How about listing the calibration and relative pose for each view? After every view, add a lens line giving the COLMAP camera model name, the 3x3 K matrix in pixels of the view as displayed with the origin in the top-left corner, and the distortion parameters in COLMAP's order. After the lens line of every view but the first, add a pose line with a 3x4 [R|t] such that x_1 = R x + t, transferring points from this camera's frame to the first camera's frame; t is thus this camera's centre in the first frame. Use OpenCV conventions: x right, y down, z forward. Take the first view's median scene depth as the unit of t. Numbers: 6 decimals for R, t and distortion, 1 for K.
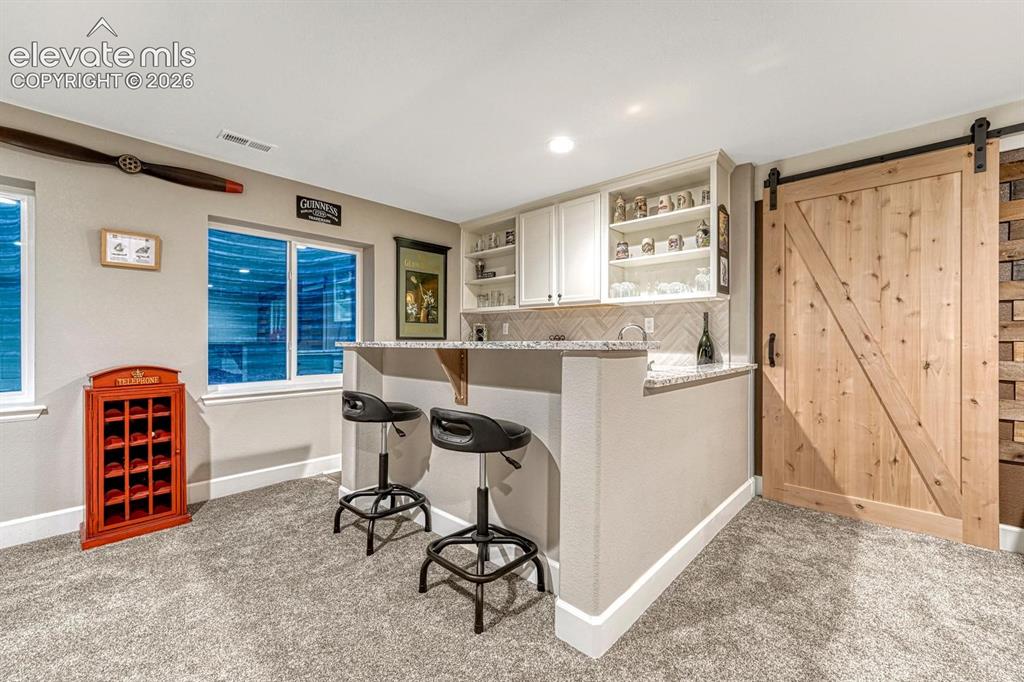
lens RADIAL K [[417.5, 0, 515.5], [0, 417.5, 341.7], [0, 0, 1]] dist [0.000364, 0.000647]
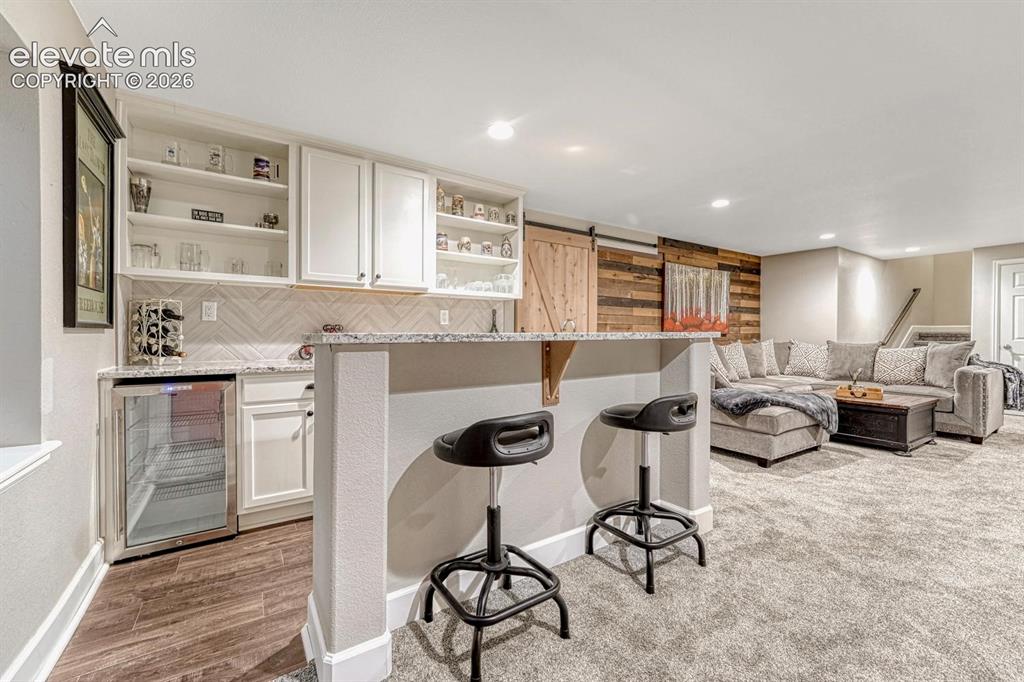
lens RADIAL K [[417.3, 0, 513.8], [0, 417.3, 338.8], [0, 0, 1]] dist [0.000813, 0.000854]
pose [[0.238616, -0.012303, 0.971036, -0.901934], [0.000243, 0.999920, 0.012609, 0.001836], [-0.971114, -0.002773, 0.238600, 0.794159]]
